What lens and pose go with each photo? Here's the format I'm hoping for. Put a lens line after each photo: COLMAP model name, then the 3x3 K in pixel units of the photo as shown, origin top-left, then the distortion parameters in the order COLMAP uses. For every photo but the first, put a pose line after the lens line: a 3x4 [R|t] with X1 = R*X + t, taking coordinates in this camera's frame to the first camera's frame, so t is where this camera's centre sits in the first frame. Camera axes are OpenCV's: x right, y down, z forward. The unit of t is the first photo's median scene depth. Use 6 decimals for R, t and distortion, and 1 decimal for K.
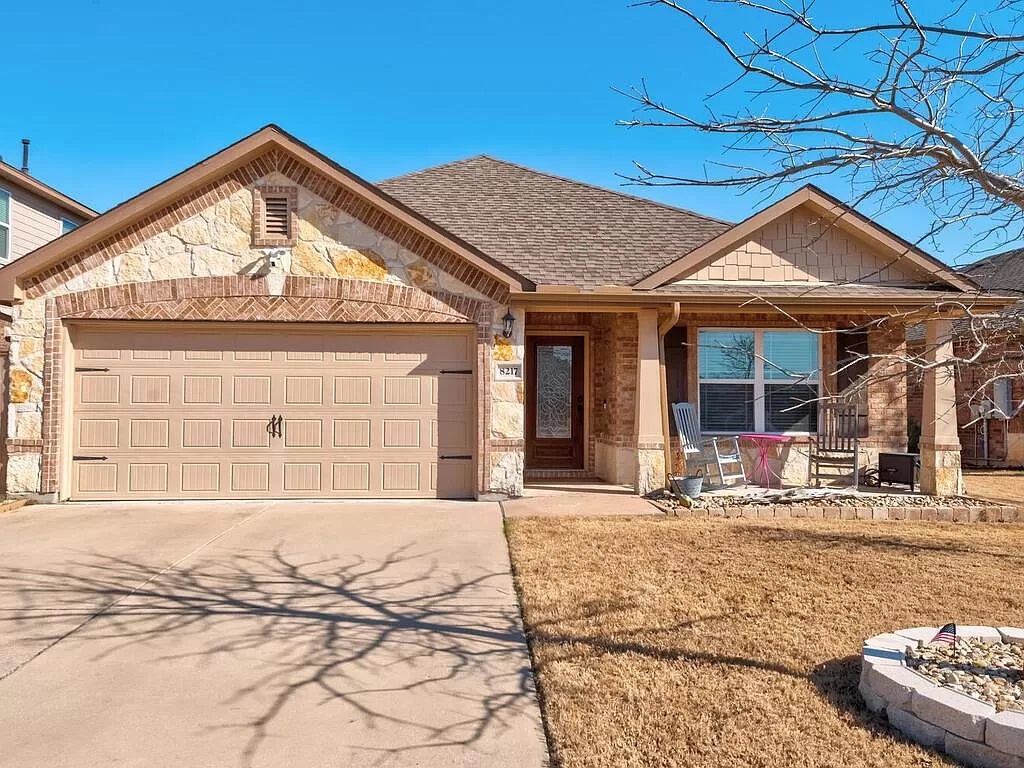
lens RADIAL K [[962.6, 0, 509.1], [0, 962.6, 401.2], [0, 0, 1]] dist [0.004412, 0.002215]
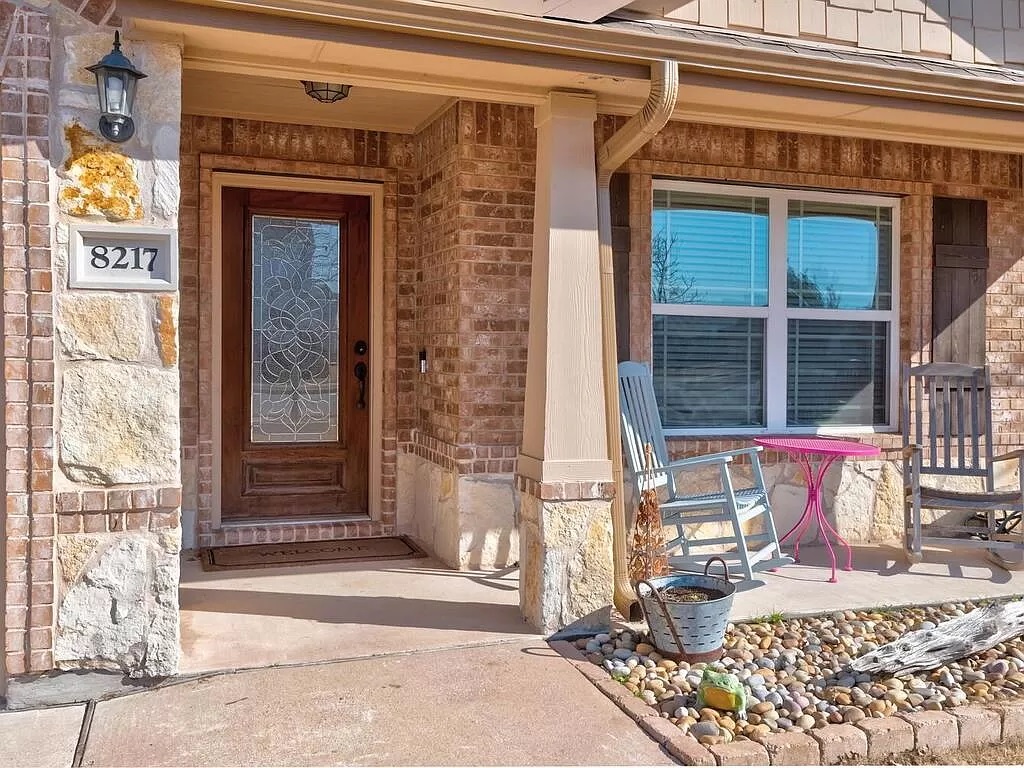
lens RADIAL K [[1004.1, 0, 569.6], [0, 1004.1, 380.5], [0, 0, 1]] dist [0.012799, 0.002001]
pose [[0.956448, -0.000890, 0.291903, 0.036017], [-0.010906, 0.999188, 0.038781, -0.006418], [-0.291700, -0.040275, 0.955661, 0.600173]]
